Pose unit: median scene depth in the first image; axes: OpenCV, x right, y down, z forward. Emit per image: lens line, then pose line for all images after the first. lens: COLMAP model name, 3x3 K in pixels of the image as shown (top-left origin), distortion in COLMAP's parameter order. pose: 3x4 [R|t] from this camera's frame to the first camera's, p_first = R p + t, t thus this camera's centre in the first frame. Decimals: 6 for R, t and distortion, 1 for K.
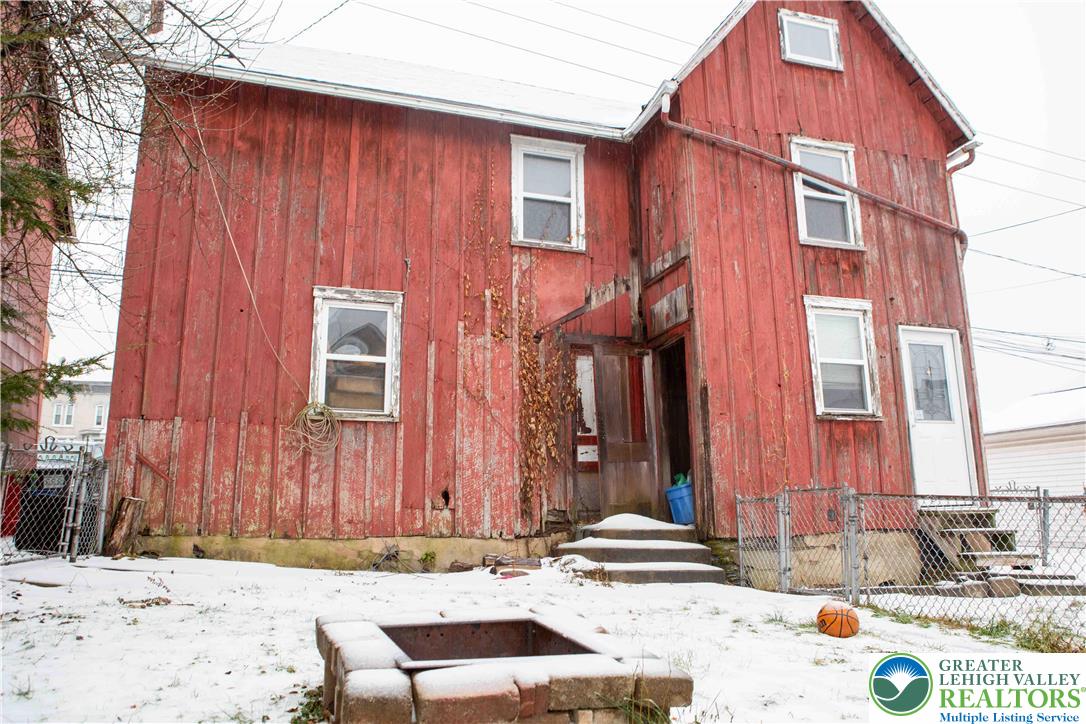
lens RADIAL K [[790.1, 0, 535.3], [0, 790.1, 363.8], [0, 0, 1]] dist [-0.055111, 0.014390]
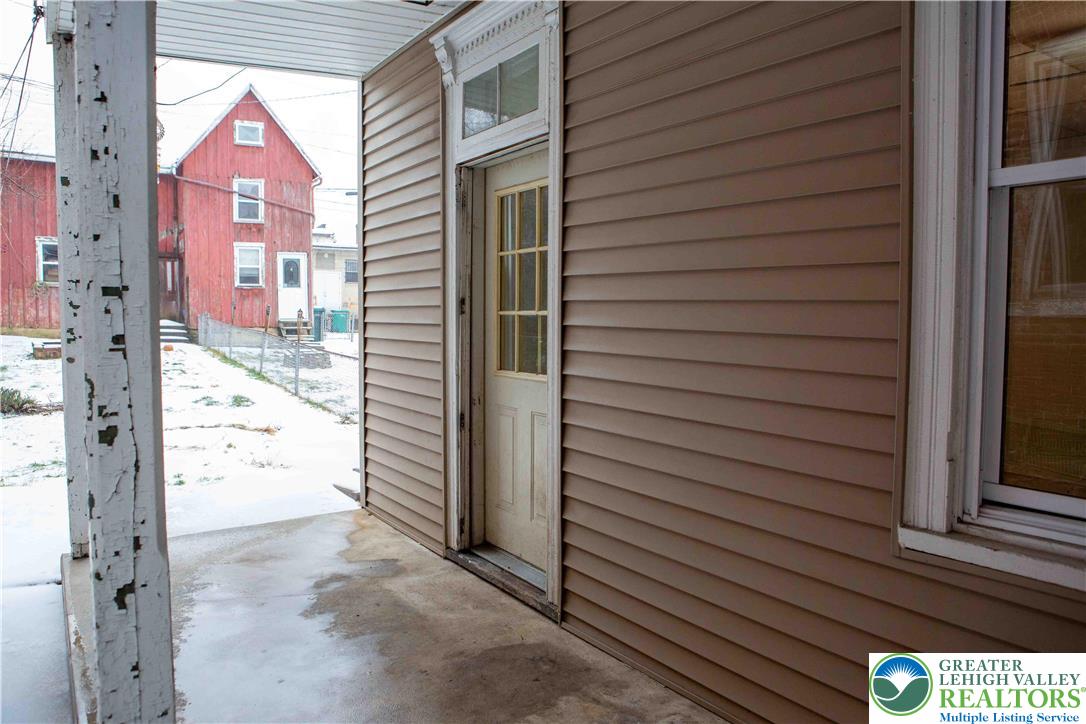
lens RADIAL K [[790.1, 0, 544.4], [0, 790.1, 354.8], [0, 0, 1]] dist [-0.055111, 0.014390]
pose [[0.964495, -0.001413, 0.264096, 0.667532], [-0.064404, 0.968538, 0.240390, -0.433348], [-0.256127, -0.248863, 0.934059, -1.921354]]
